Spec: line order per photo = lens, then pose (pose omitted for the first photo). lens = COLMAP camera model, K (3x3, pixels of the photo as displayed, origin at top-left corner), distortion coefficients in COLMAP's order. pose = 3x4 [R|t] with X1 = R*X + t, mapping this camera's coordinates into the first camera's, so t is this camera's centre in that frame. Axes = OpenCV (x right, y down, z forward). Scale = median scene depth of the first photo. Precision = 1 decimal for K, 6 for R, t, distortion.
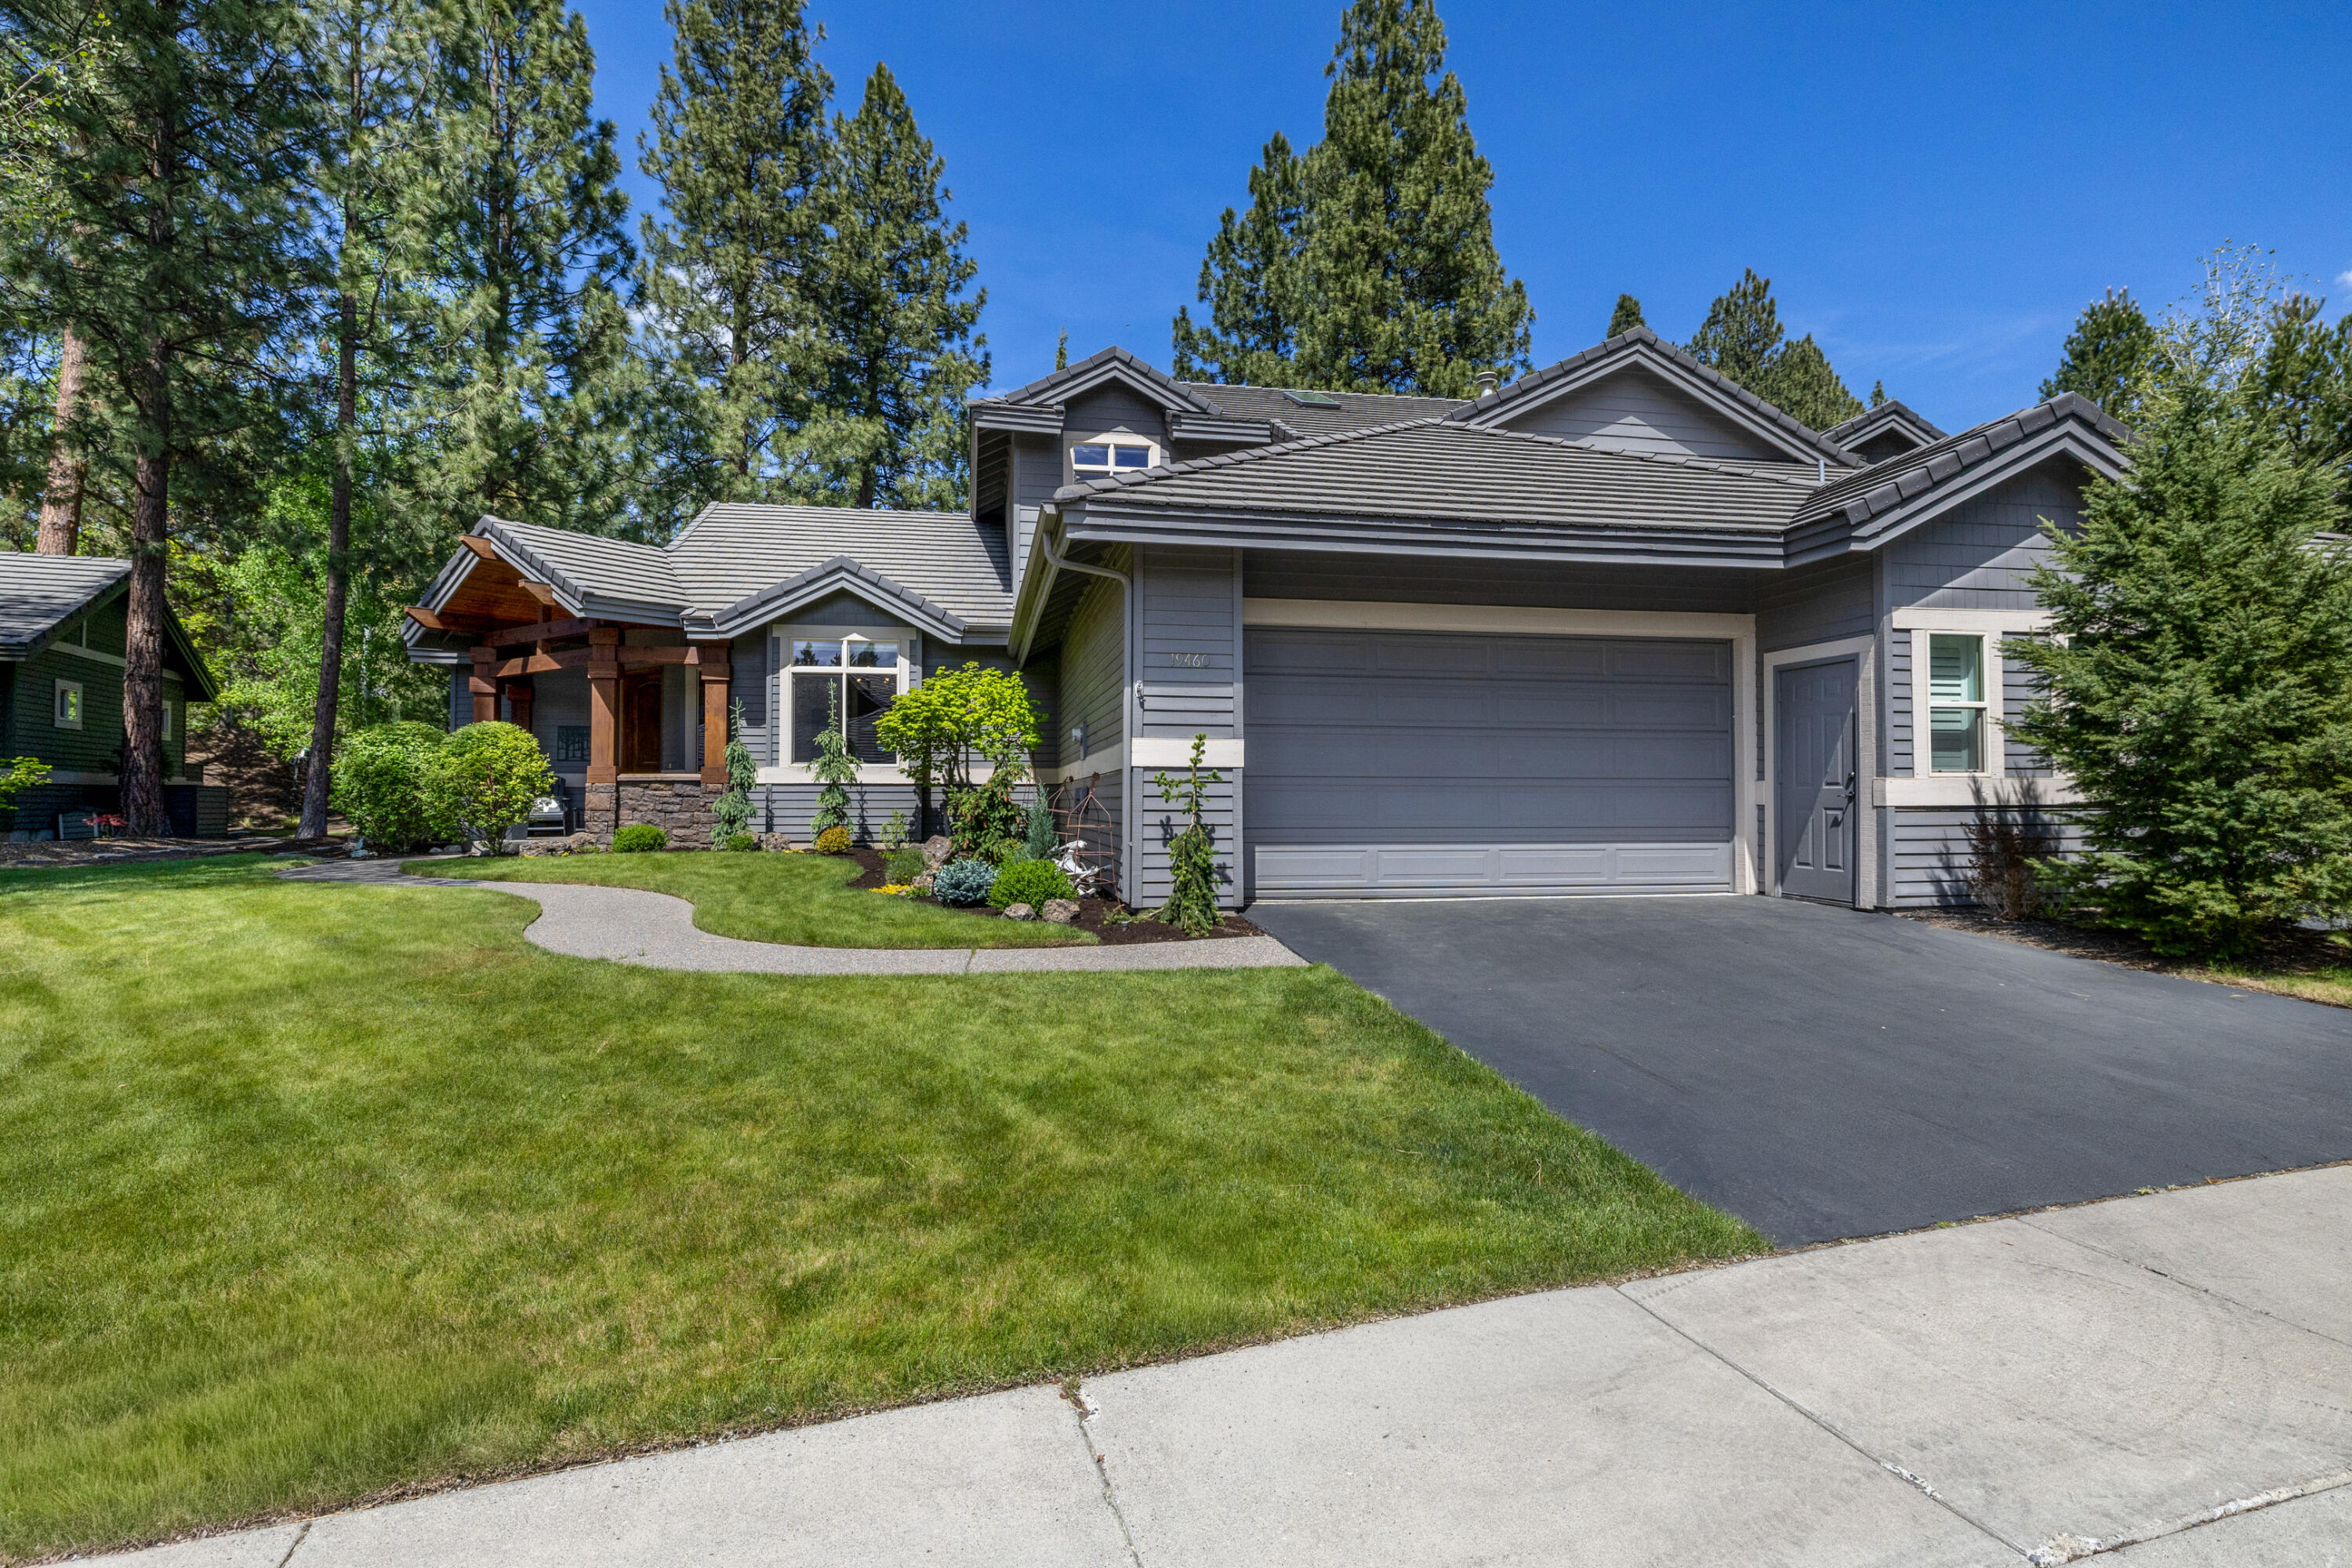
lens RADIAL K [[1154.4, 0, 1176.1], [0, 1154.4, 791.7], [0, 0, 1]] dist [-0.001433, -0.000414]
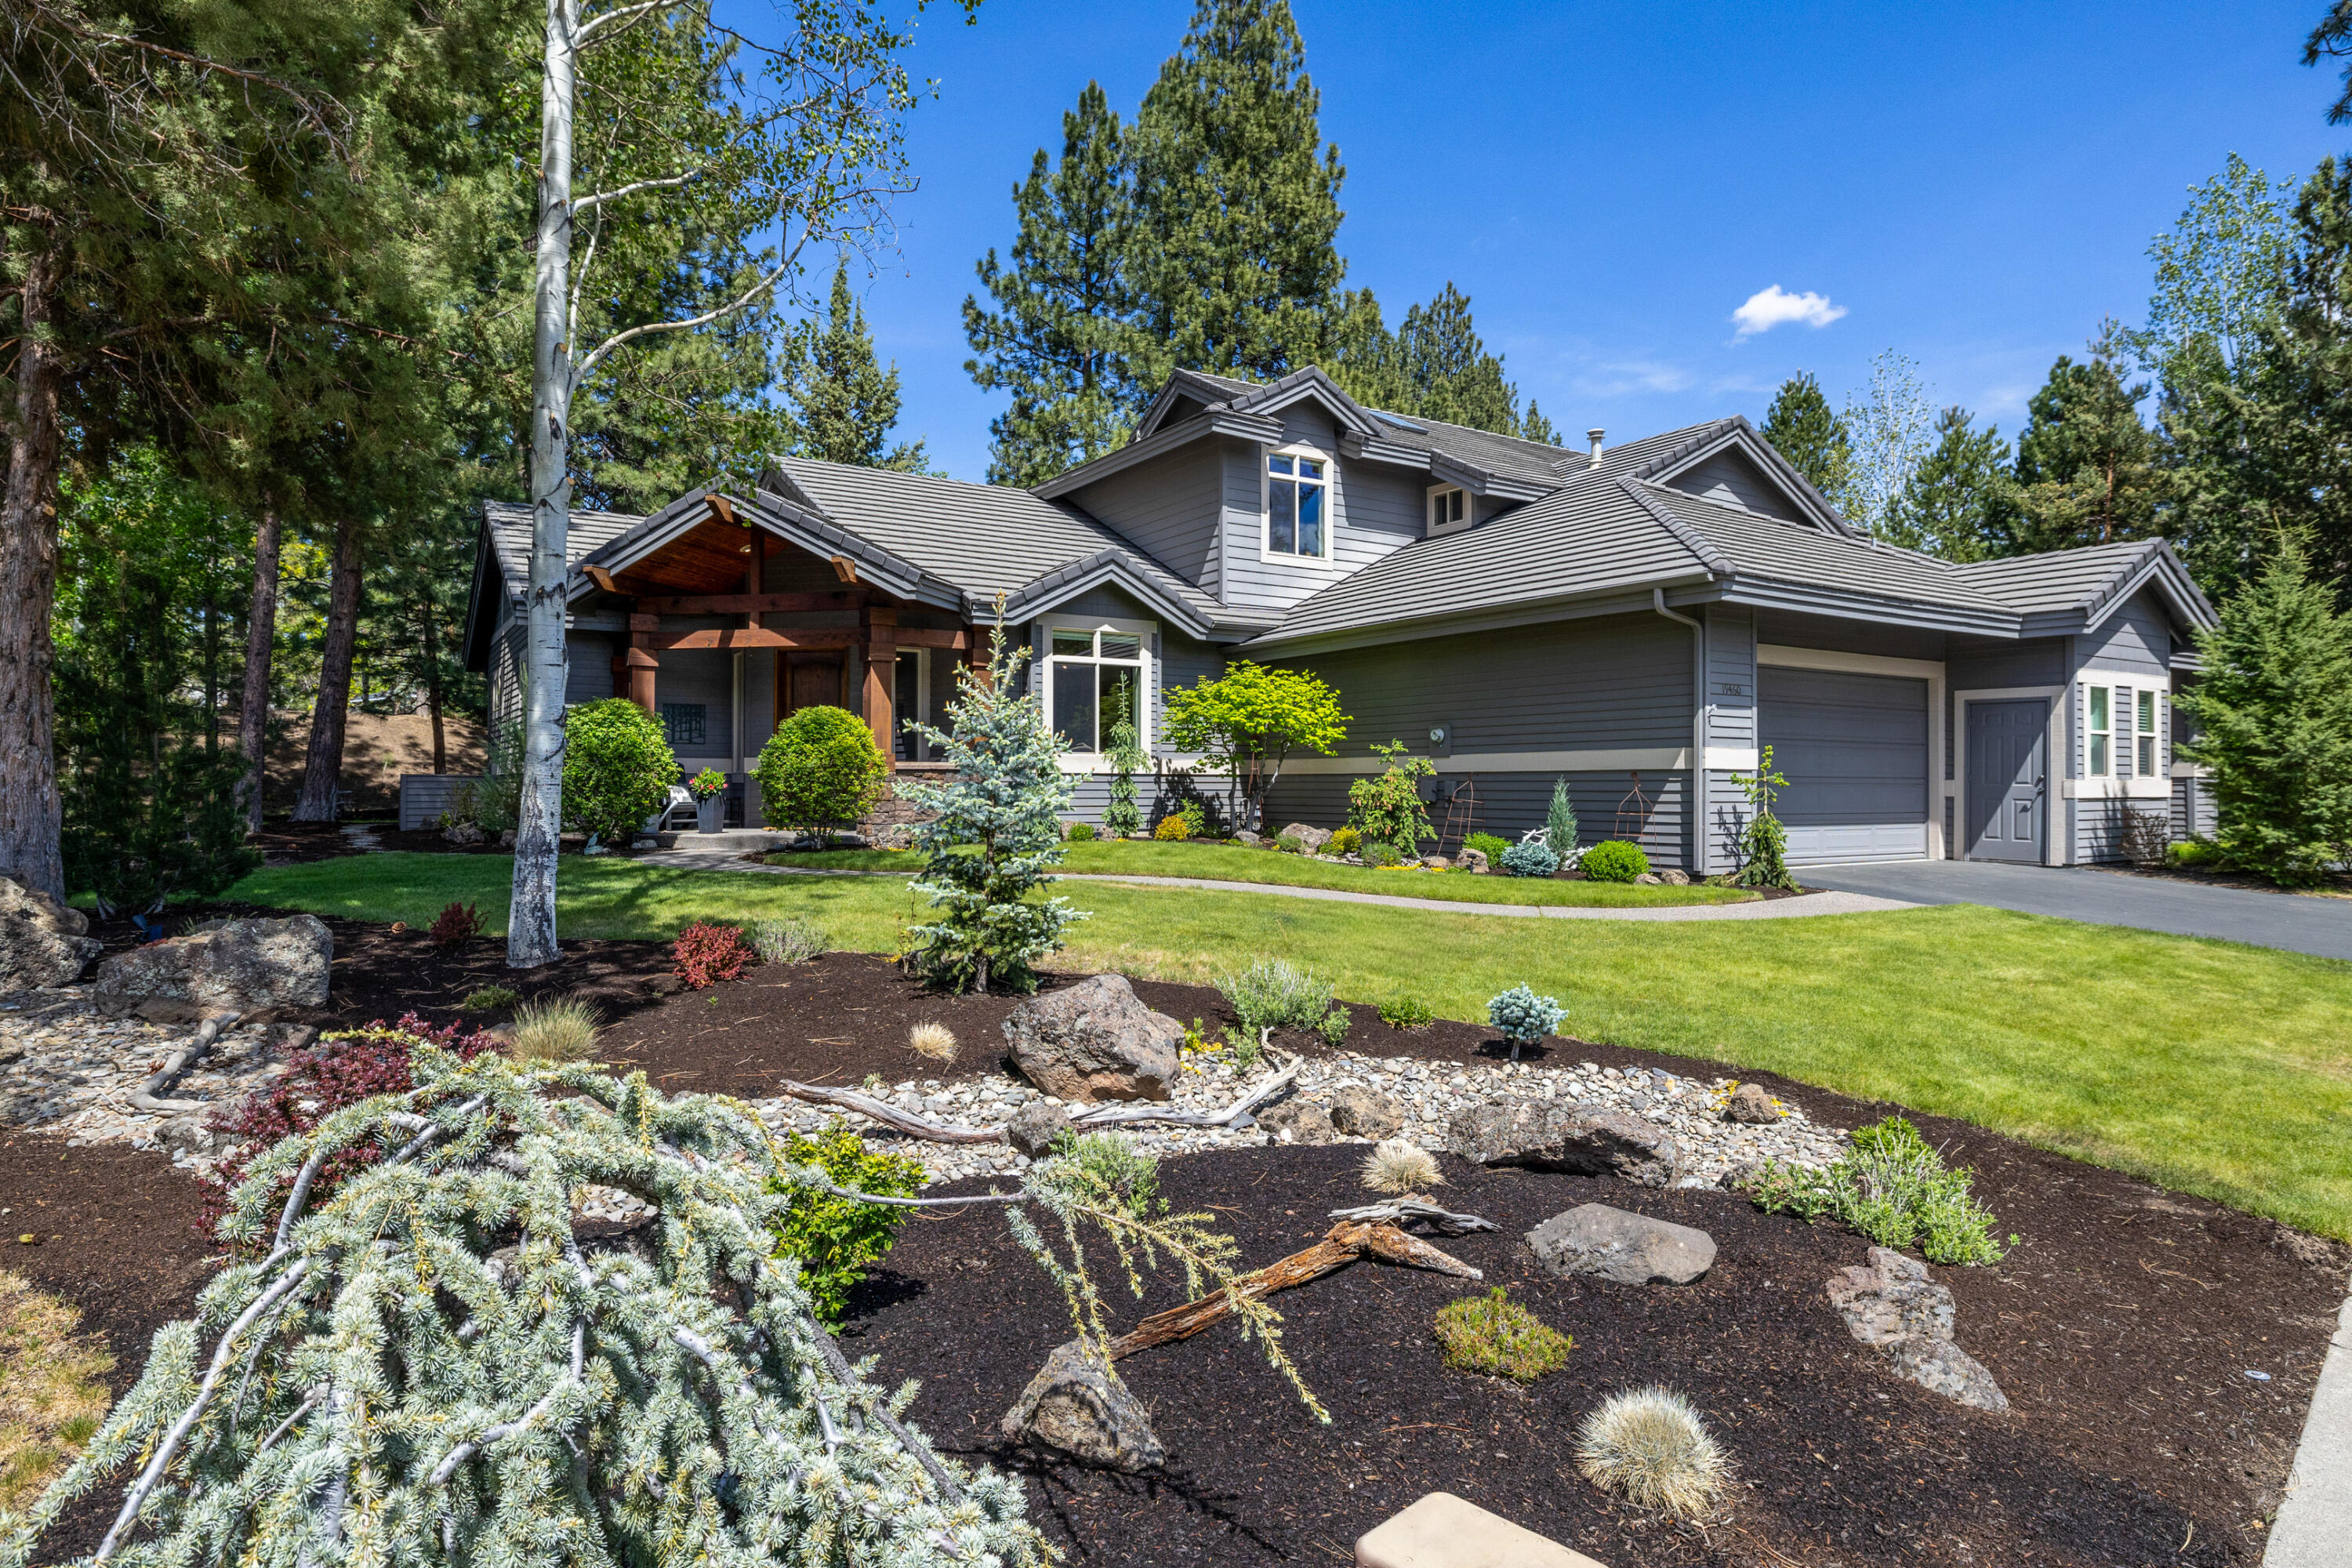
lens RADIAL K [[1333.7, 0, 1174.3], [0, 1333.7, 783.2], [0, 0, 1]] dist [-0.003873, 0.000421]
pose [[0.924165, 0.004082, 0.381971, -0.990540], [-0.006879, 0.999959, 0.005957, -0.008507], [-0.381931, -0.008133, 0.924155, -0.150662]]
